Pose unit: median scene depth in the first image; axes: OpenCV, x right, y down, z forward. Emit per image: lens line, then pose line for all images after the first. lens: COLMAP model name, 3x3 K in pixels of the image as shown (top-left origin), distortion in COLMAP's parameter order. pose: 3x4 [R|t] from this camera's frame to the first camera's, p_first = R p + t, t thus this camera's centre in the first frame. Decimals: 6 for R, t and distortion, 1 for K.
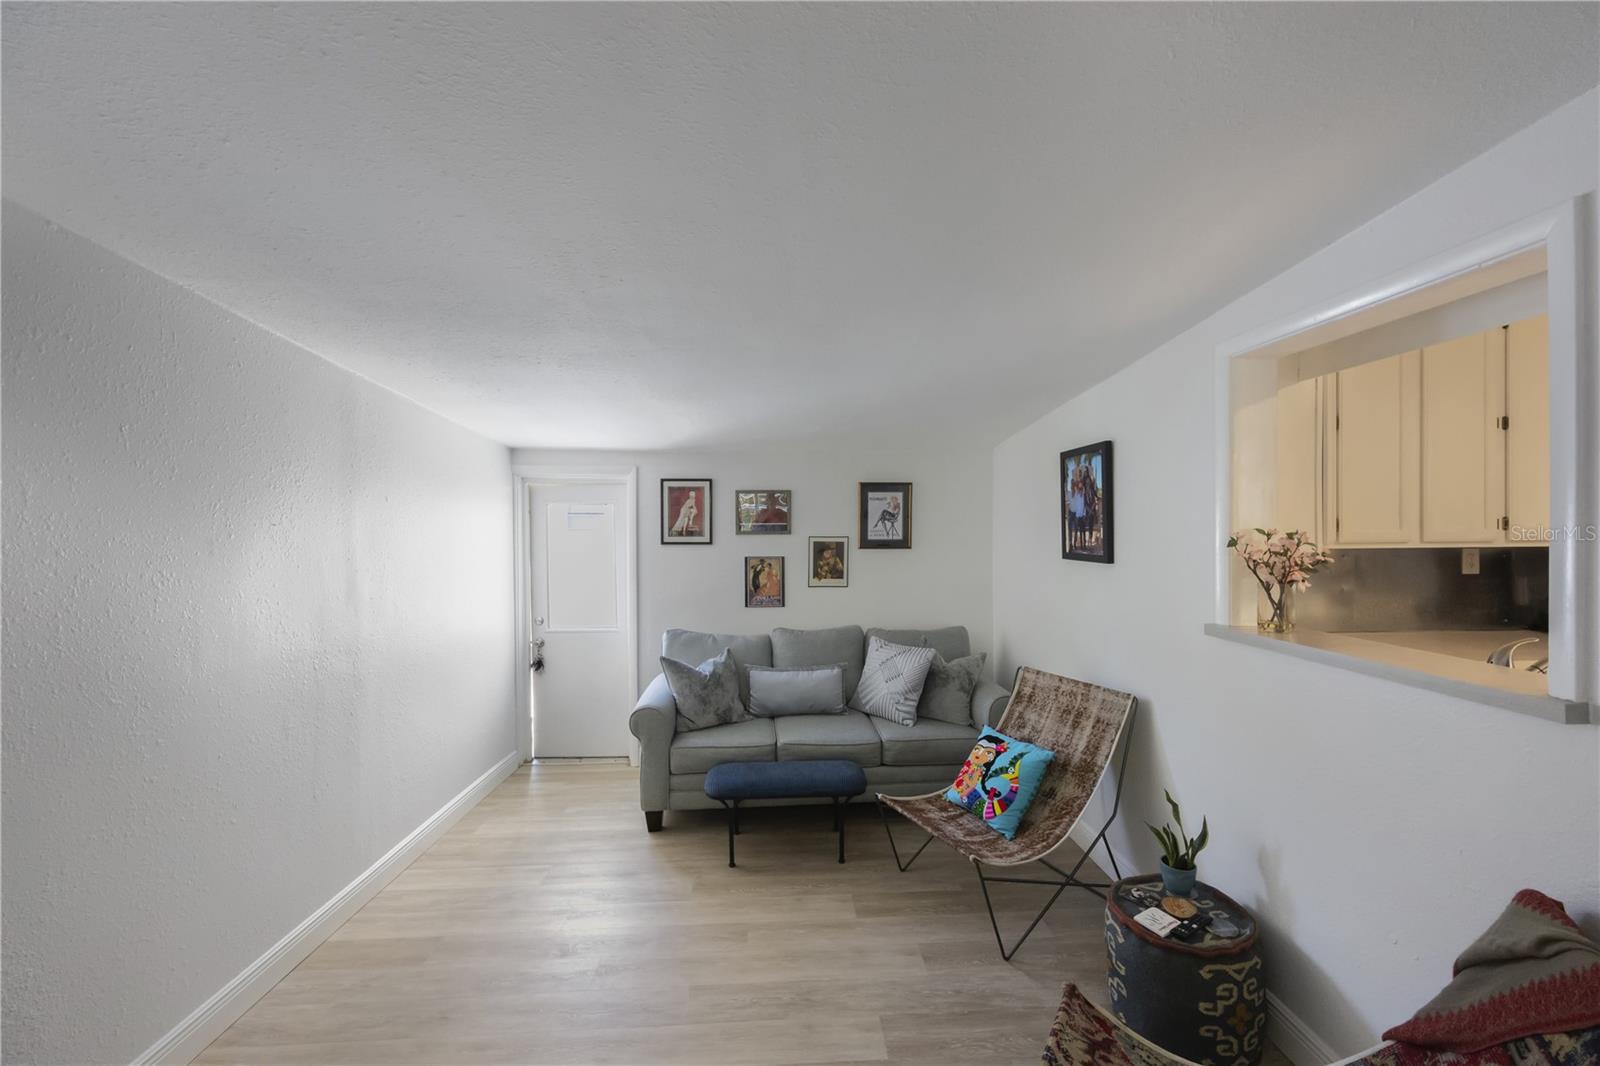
lens RADIAL K [[640.4, 0, 803.4], [0, 640.4, 532.2], [0, 0, 1]] dist [-0.003043, 0.000849]
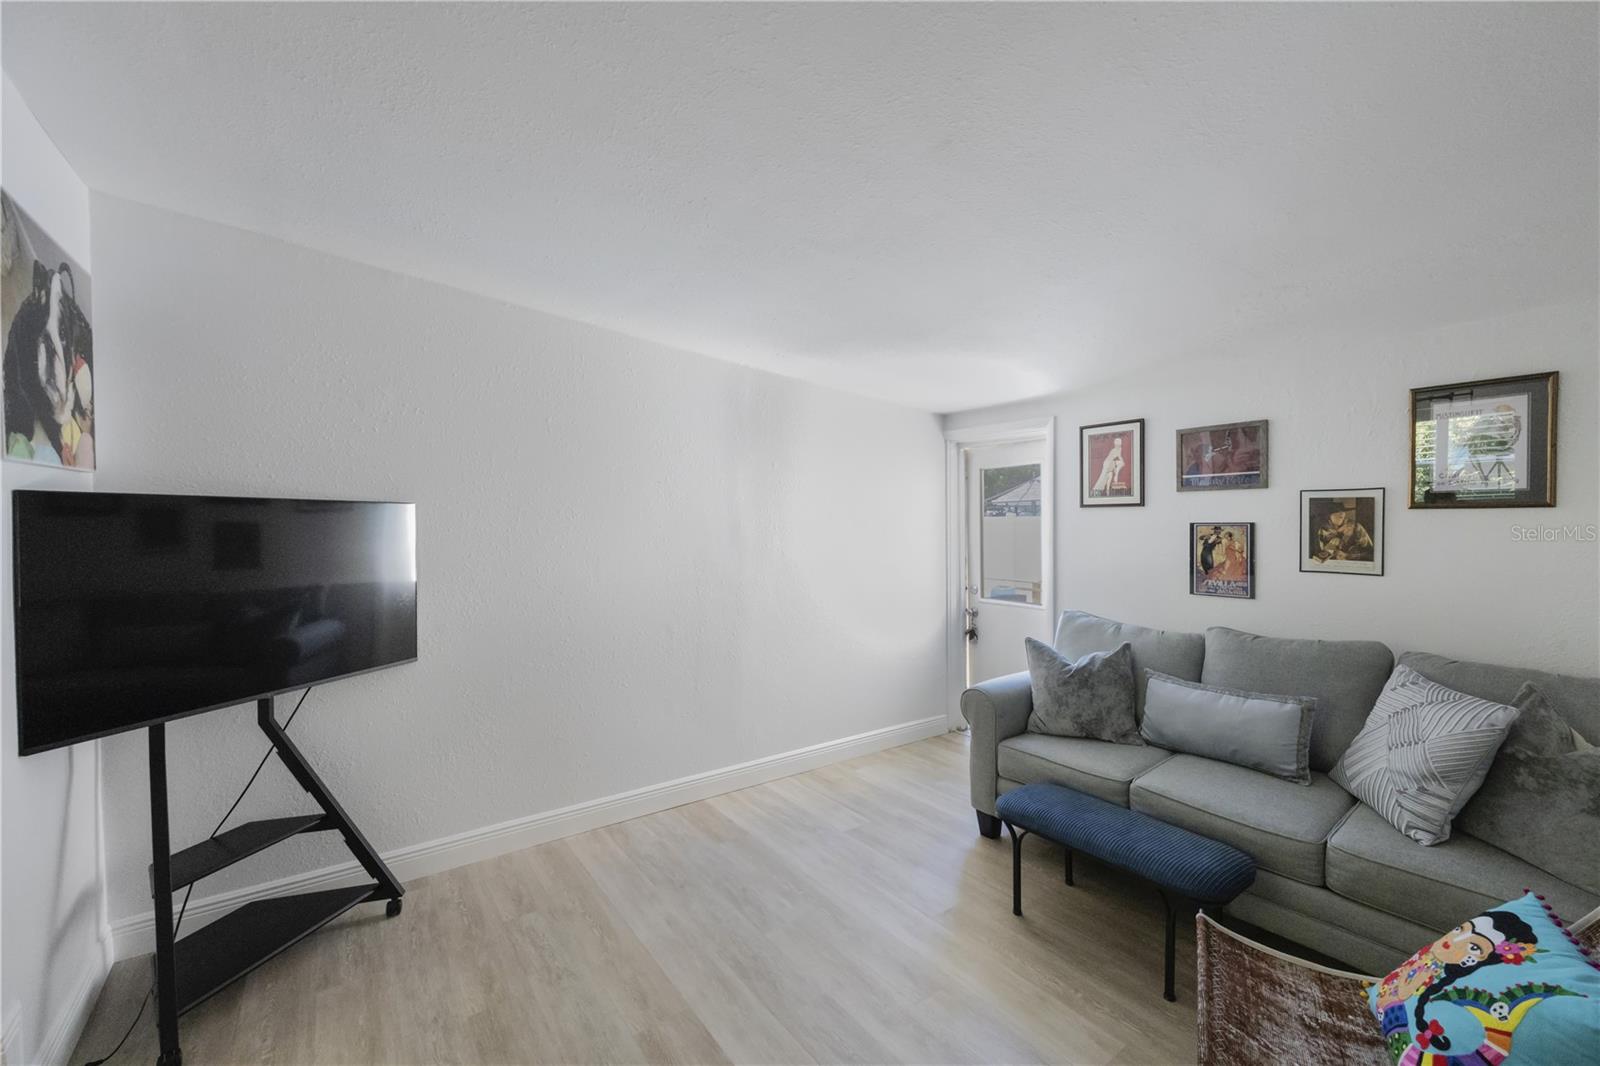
lens RADIAL K [[640.4, 0, 807.4], [0, 640.4, 530.1], [0, 0, 1]] dist [-0.003043, 0.000849]
pose [[0.552877, 0.009826, -0.833205, 0.354730], [-0.000799, 0.999936, 0.011262, 0.052301], [0.833263, -0.005561, 0.552849, 0.346803]]
